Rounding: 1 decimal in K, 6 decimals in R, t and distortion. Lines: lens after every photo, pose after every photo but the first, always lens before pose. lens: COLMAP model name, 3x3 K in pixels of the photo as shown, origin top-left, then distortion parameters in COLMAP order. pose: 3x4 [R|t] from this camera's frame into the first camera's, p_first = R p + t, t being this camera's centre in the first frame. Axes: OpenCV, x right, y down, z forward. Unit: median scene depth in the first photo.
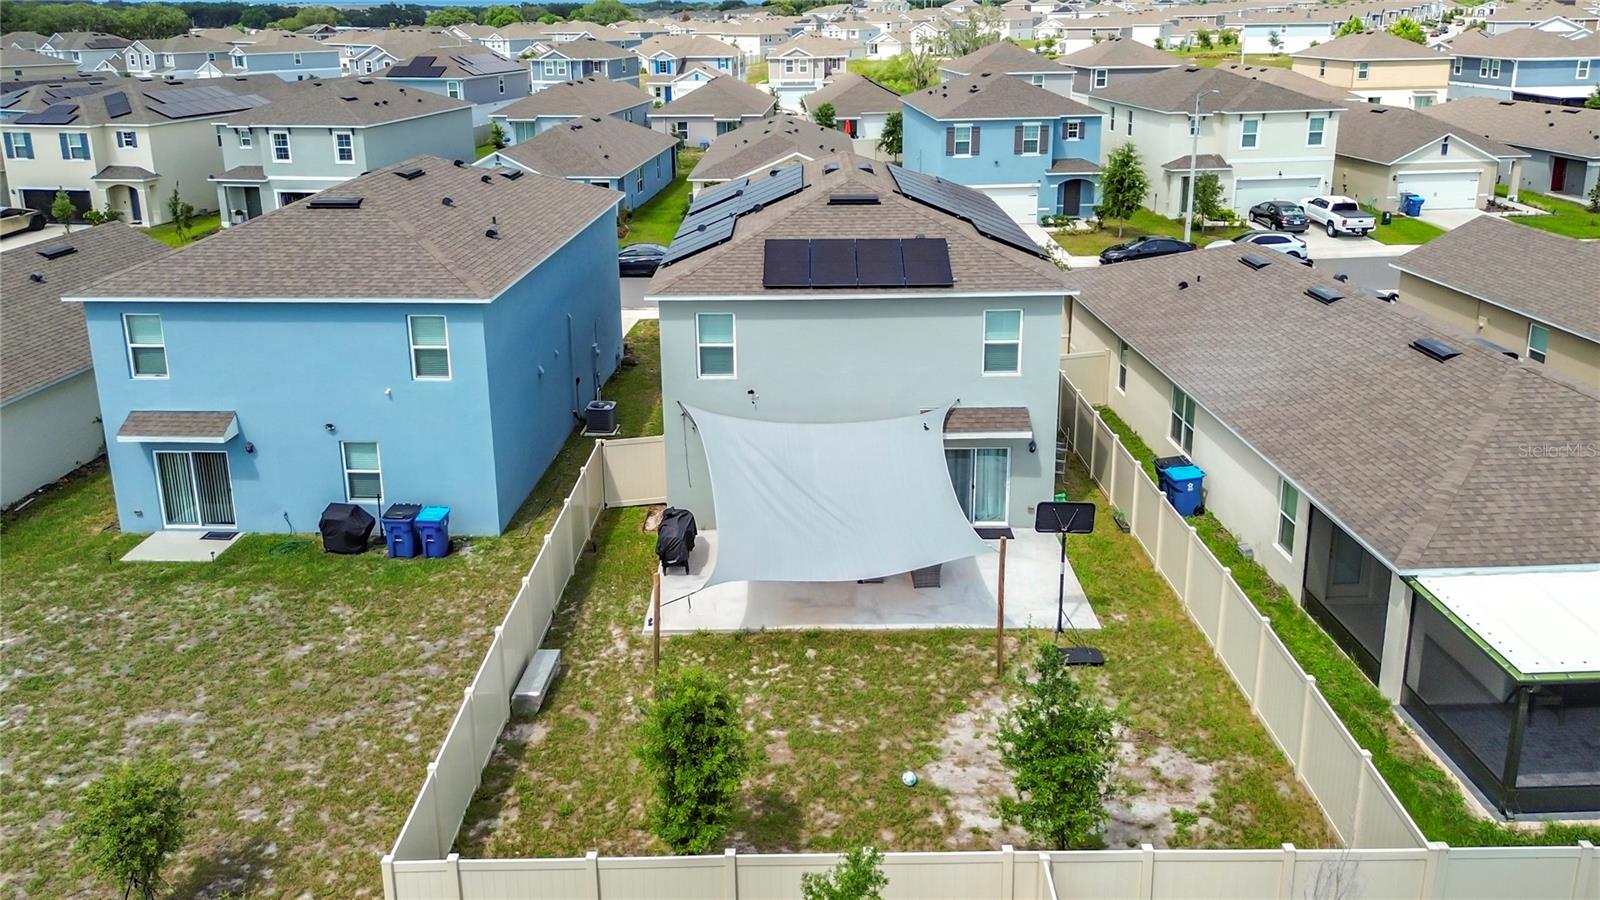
lens RADIAL K [[1153.6, 0, 759.7], [0, 1153.6, 432.3], [0, 0, 1]] dist [0.051242, -0.058071]
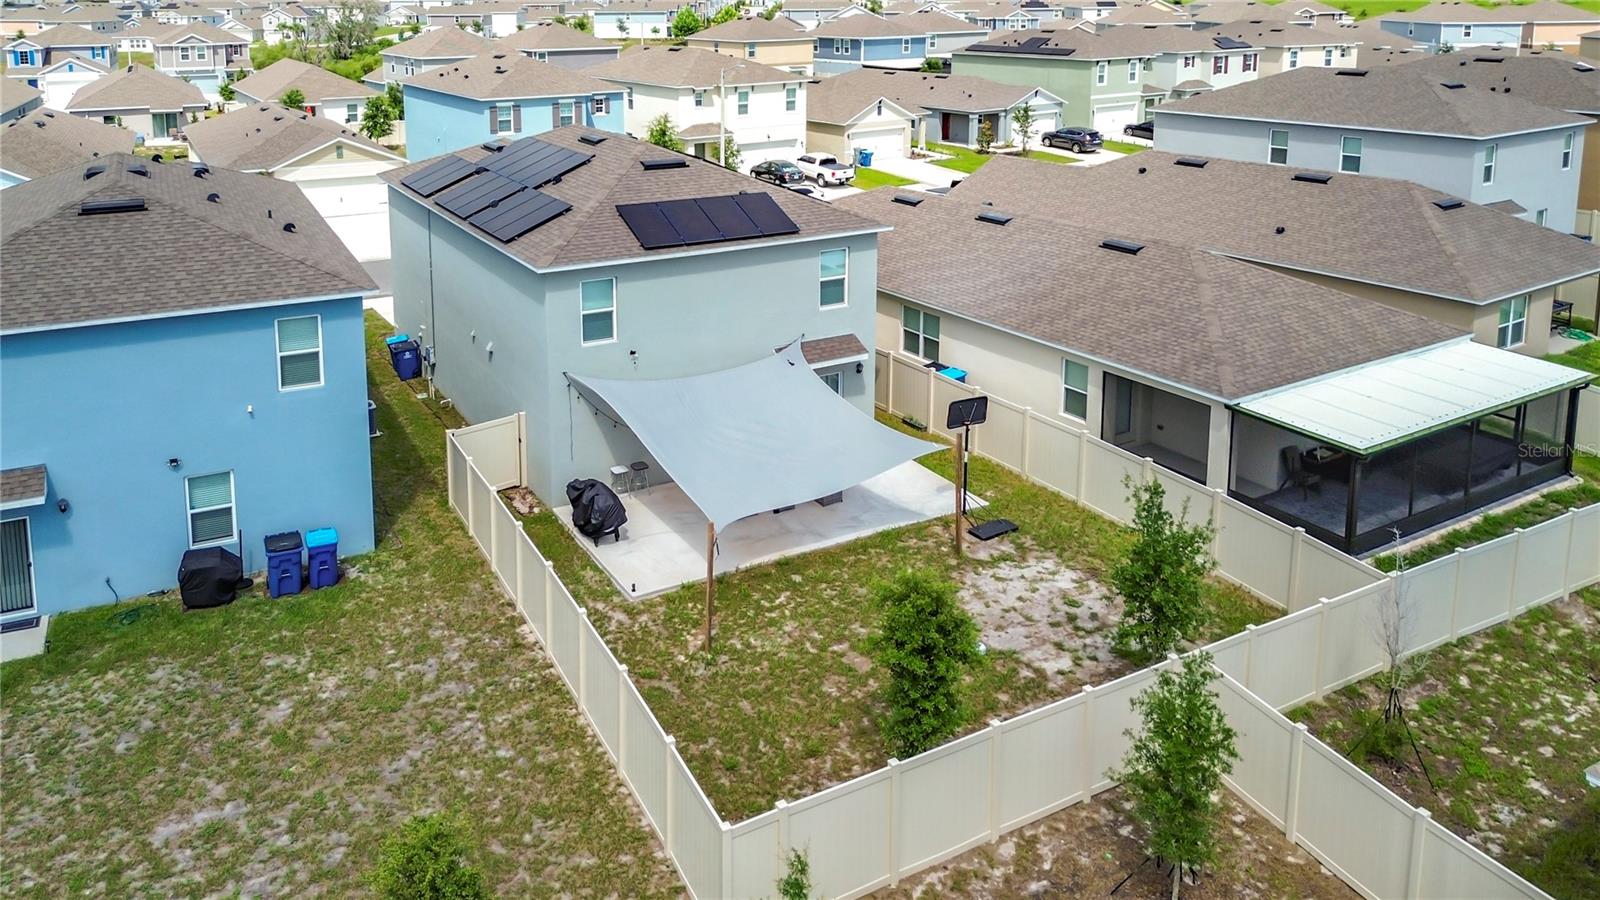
lens RADIAL K [[1177.7, 0, 690.2], [0, 1177.7, 338.0], [0, 0, 1]] dist [0.052263, -0.073767]
pose [[0.879963, -0.128179, 0.457423, -0.419168], [0.159652, 0.986698, -0.030636, -0.007468], [-0.447411, 0.099987, 0.888721, 0.047987]]
